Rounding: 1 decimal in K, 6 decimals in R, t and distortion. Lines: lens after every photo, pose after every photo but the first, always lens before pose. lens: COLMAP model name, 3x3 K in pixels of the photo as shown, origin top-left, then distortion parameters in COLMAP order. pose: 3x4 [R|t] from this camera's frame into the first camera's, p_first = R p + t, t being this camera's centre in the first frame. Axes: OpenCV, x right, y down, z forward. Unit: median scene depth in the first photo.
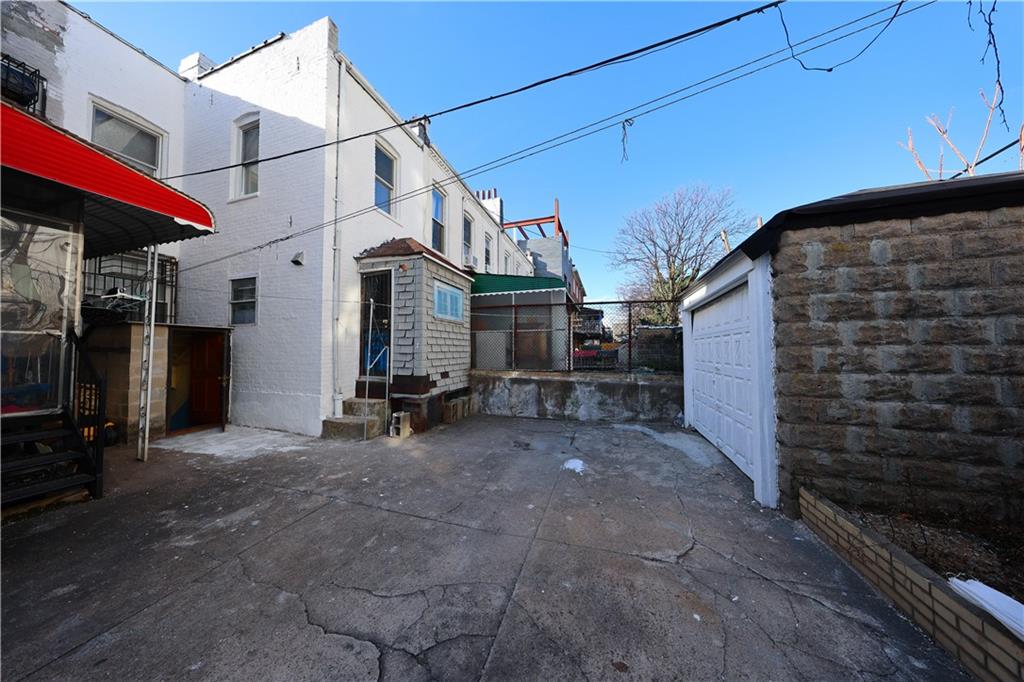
lens RADIAL K [[293.9, 0, 508.8], [0, 293.9, 340.9], [0, 0, 1]] dist [0.000071, 0.000008]
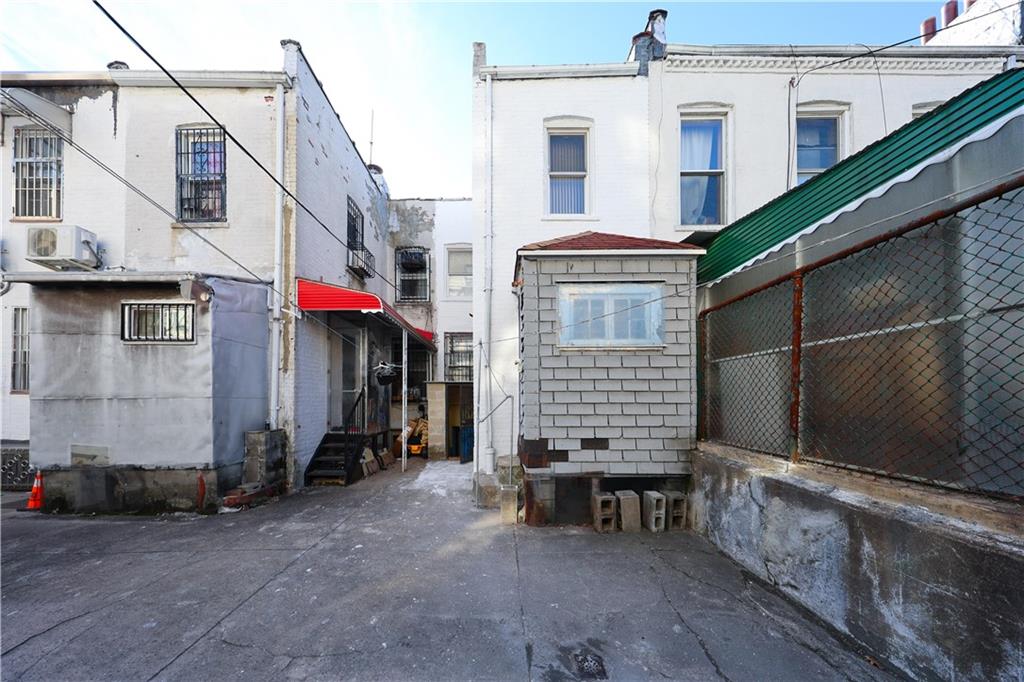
lens RADIAL K [[314.4, 0, 500.4], [0, 314.4, 398.0], [0, 0, 1]] dist [-0.001160, 0.000037]
pose [[0.310147, -0.001872, -0.950687, 0.288438], [0.031059, 0.999484, 0.008164, 0.014686], [0.950181, -0.032059, 0.310045, 0.591559]]
